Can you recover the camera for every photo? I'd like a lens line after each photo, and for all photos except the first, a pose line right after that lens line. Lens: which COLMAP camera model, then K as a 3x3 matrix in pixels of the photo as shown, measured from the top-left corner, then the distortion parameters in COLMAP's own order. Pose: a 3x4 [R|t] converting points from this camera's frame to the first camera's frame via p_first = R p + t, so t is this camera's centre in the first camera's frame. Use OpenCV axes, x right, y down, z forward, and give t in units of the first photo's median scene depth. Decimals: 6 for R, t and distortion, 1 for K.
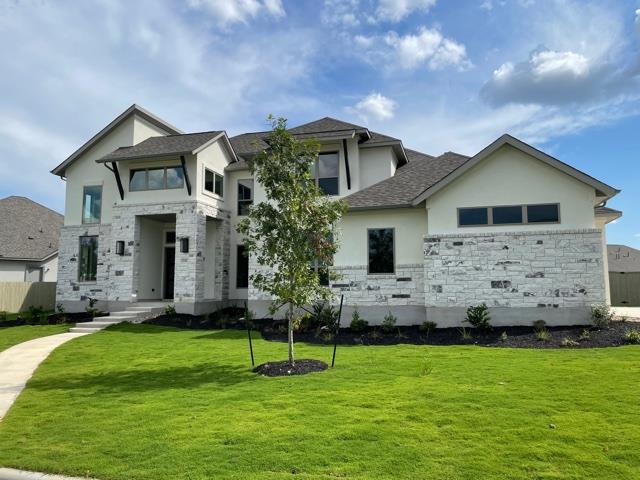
lens RADIAL K [[488.2, 0, 323.0], [0, 488.2, 223.9], [0, 0, 1]] dist [0.076767, -0.100361]
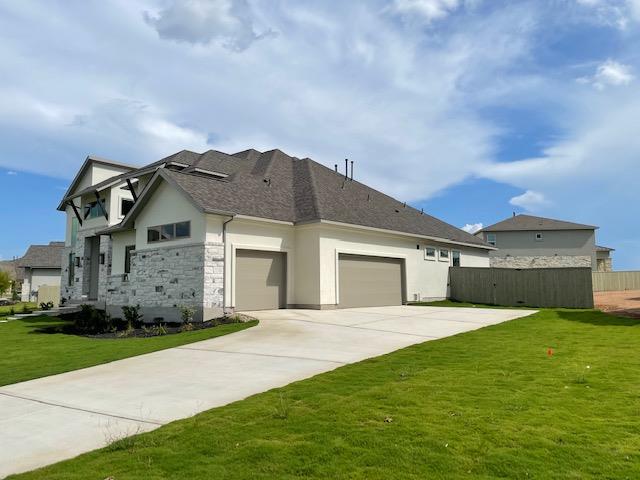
lens RADIAL K [[488.2, 0, 319.9], [0, 488.2, 211.9], [0, 0, 1]] dist [0.076767, -0.100361]
pose [[0.903757, -0.069895, -0.422301, 0.818820], [0.062734, 0.997553, -0.030849, -0.004787], [0.423424, 0.001387, 0.905930, 0.026101]]
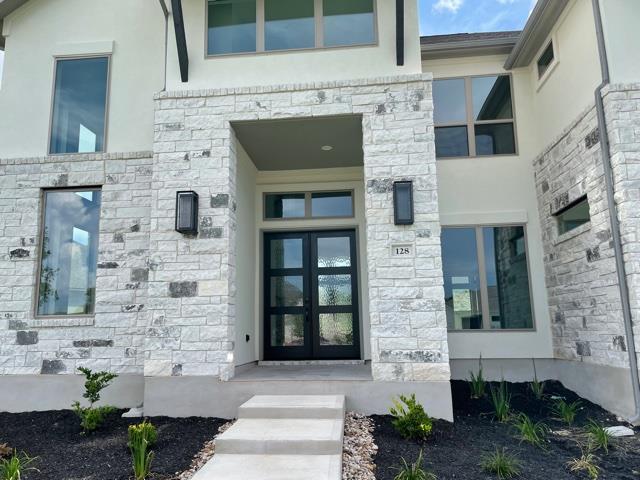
lens RADIAL K [[488.2, 0, 299.8], [0, 488.2, 235.3], [0, 0, 1]] dist [0.076767, -0.100361]
pose [[0.986843, 0.019447, 0.160510, -0.389214], [-0.010083, 0.998210, -0.058948, 0.082438], [-0.161369, 0.056554, 0.985272, 0.663872]]
